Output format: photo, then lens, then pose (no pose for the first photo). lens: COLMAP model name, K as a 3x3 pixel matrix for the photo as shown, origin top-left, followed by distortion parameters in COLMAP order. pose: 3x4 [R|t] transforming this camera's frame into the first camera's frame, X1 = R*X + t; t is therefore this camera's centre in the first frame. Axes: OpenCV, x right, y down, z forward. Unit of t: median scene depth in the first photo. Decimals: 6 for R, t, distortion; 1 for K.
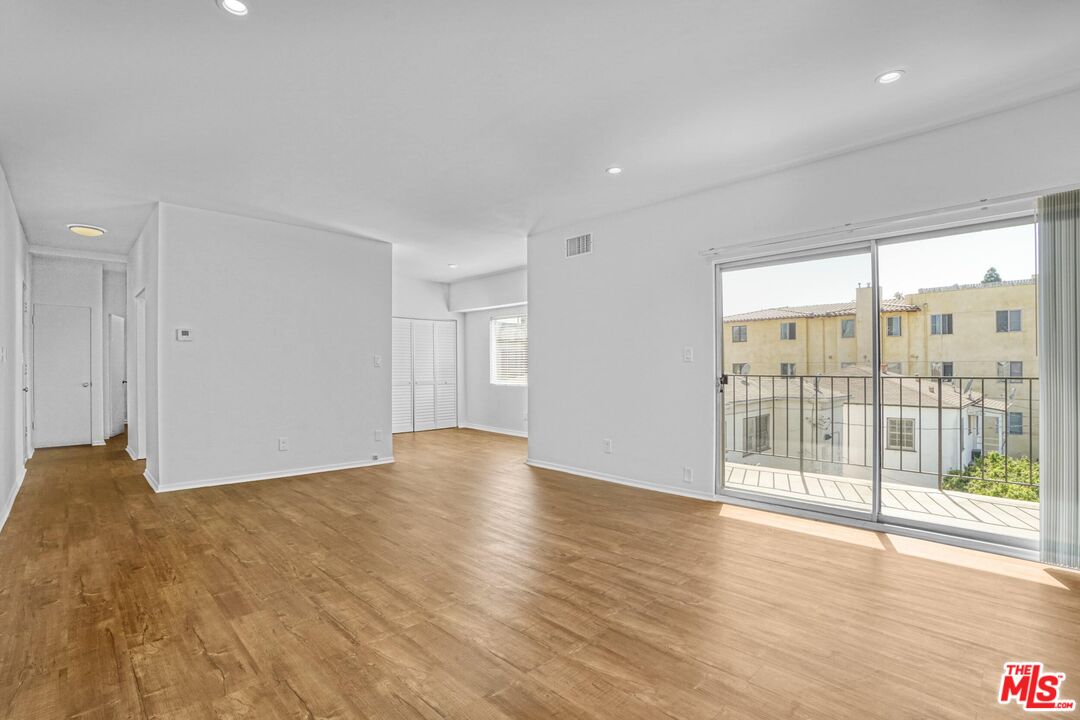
lens RADIAL K [[512.3, 0, 525.0], [0, 512.3, 363.9], [0, 0, 1]] dist [-0.068144, 0.024641]
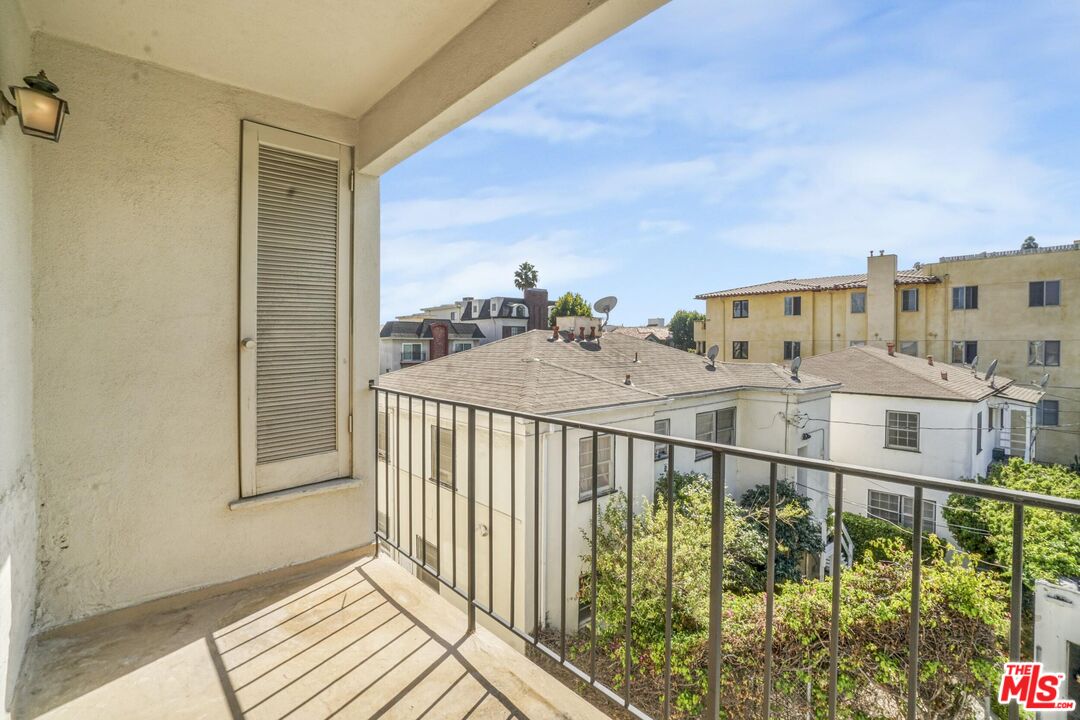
lens RADIAL K [[506.5, 0, 540.0], [0, 506.5, 349.5], [0, 0, 1]] dist [-0.062060, 0.023959]
pose [[0.999571, 0.000372, -0.029293, 0.112355], [0.000244, 0.999779, 0.021034, -0.006842], [0.029294, -0.021032, 0.999350, 0.104859]]
